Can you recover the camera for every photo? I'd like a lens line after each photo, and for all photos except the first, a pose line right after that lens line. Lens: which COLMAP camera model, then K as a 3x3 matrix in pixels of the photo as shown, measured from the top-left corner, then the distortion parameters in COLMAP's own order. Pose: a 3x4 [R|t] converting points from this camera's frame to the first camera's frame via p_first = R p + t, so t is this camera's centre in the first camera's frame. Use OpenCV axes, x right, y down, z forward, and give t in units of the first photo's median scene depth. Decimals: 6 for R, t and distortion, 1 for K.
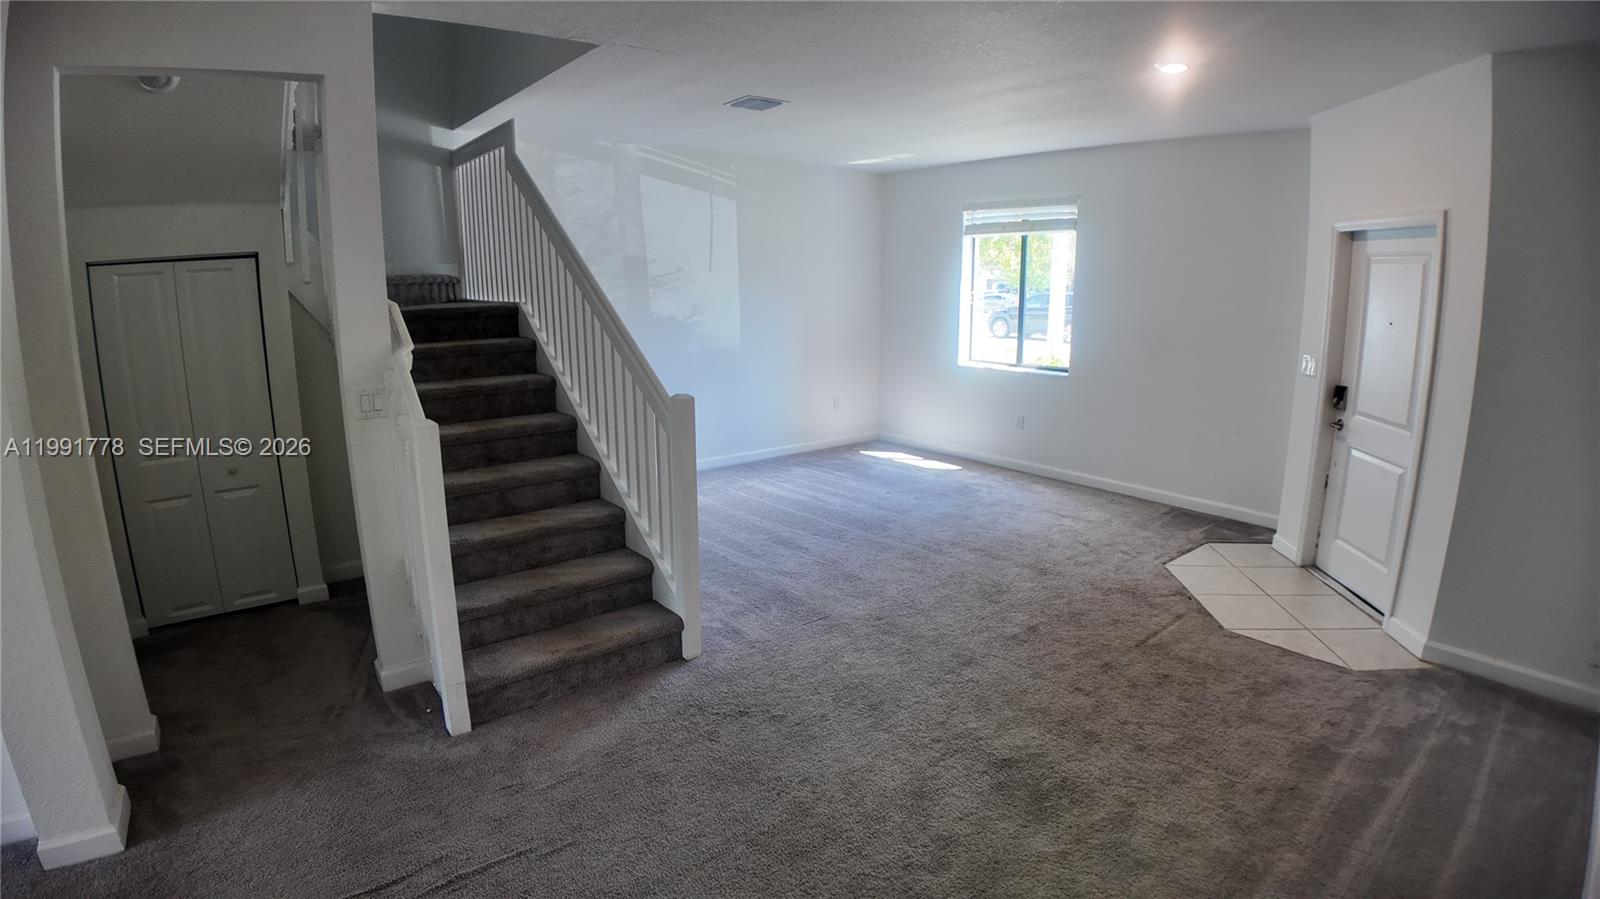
lens RADIAL K [[781.6, 0, 800.0], [0, 781.6, 449.5], [0, 0, 1]] dist [-0.127681, 0.001304]
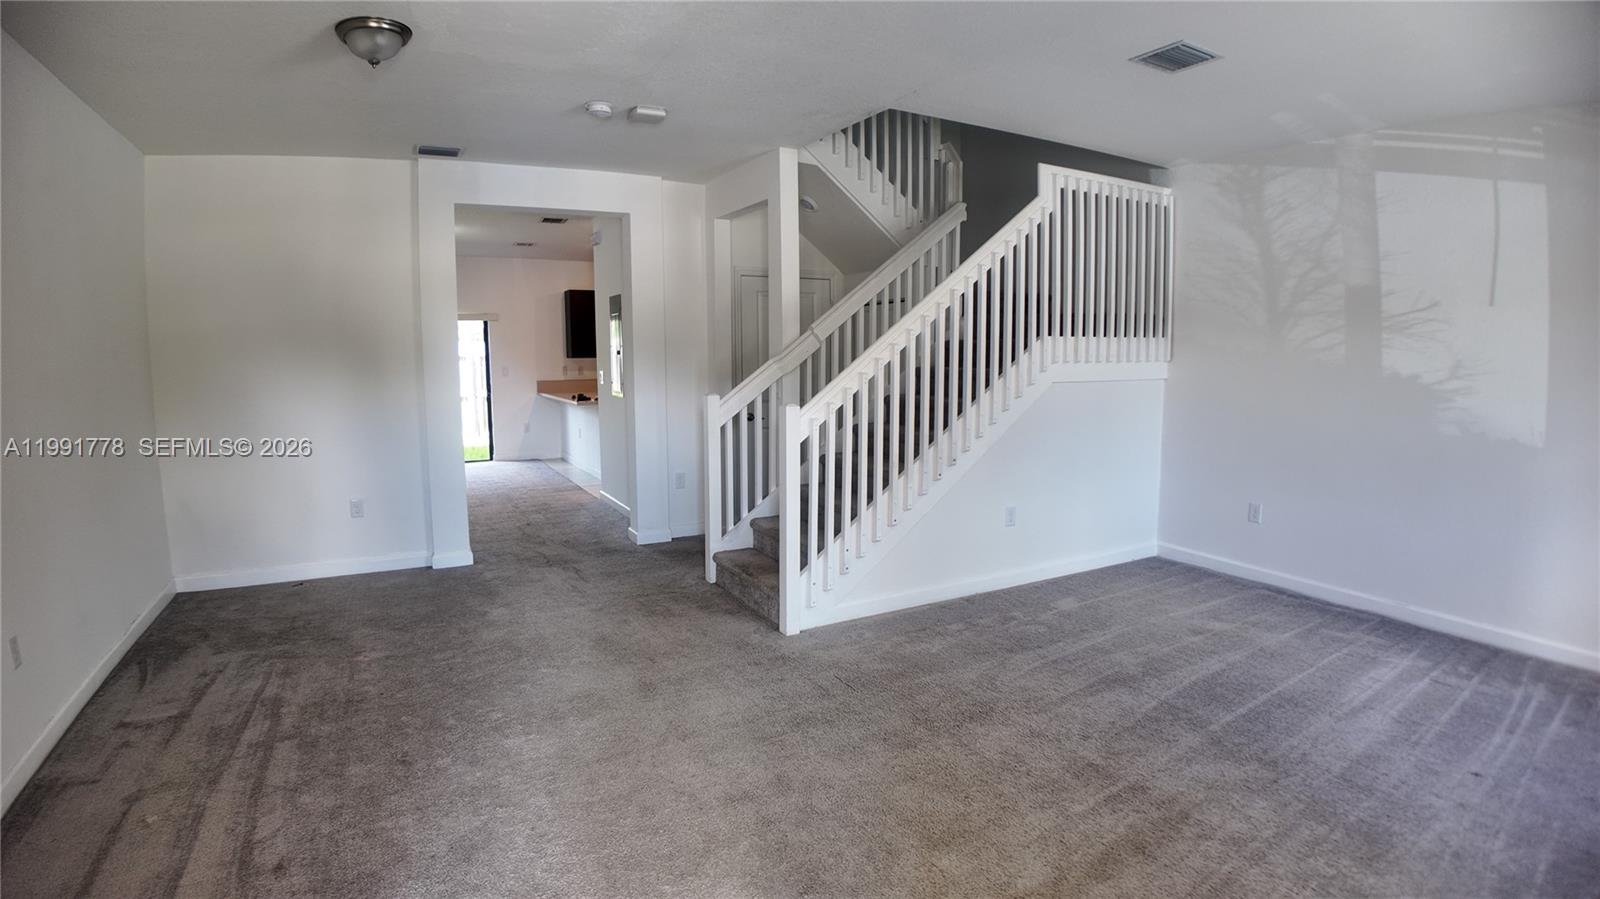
lens RADIAL K [[769.7, 0, 818.8], [0, 769.7, 445.6], [0, 0, 1]] dist [-0.107564, -0.000073]
pose [[-0.158716, 0.123857, -0.979525, 0.821007], [-0.210841, 0.964963, 0.156179, -0.168718], [0.964549, 0.231312, -0.127041, 0.991854]]
